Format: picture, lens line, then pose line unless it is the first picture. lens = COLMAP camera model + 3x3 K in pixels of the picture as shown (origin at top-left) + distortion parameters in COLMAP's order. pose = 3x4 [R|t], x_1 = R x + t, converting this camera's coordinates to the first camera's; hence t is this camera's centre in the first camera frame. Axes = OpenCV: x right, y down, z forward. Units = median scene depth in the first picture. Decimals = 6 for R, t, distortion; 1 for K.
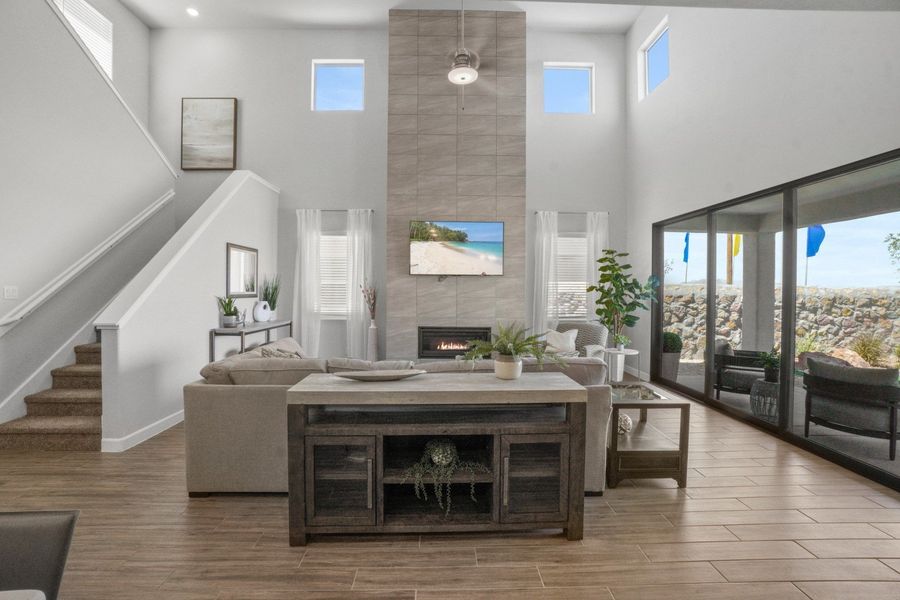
lens RADIAL K [[392.7, 0, 449.5], [0, 392.7, 293.7], [0, 0, 1]] dist [-0.029175, 0.002599]
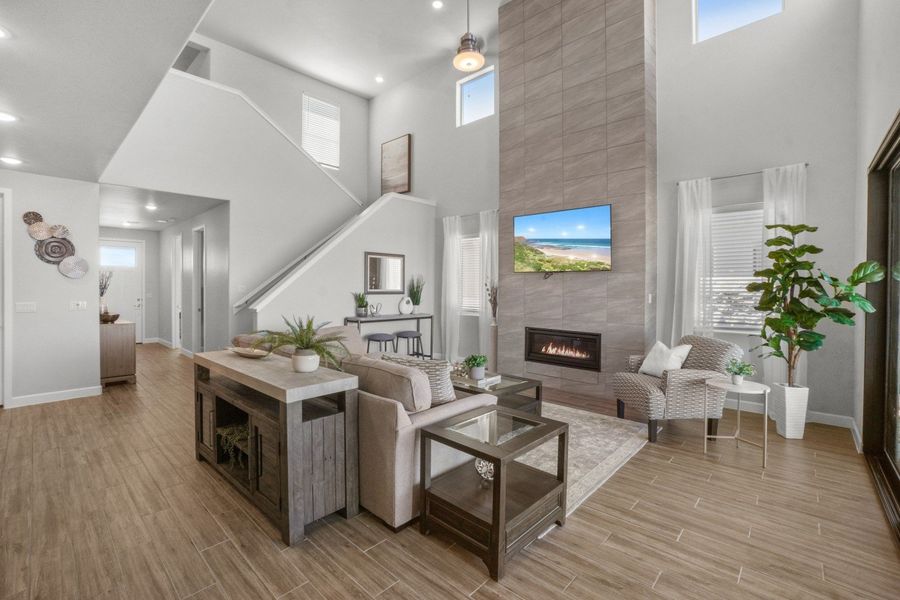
lens RADIAL K [[392.7, 0, 454.4], [0, 392.7, 287.8], [0, 0, 1]] dist [-0.029175, 0.002599]
pose [[0.736534, -0.000414, -0.676400, 0.432708], [-0.009395, 0.999897, -0.010842, 0.001088], [0.676335, 0.014340, 0.736454, 0.189055]]
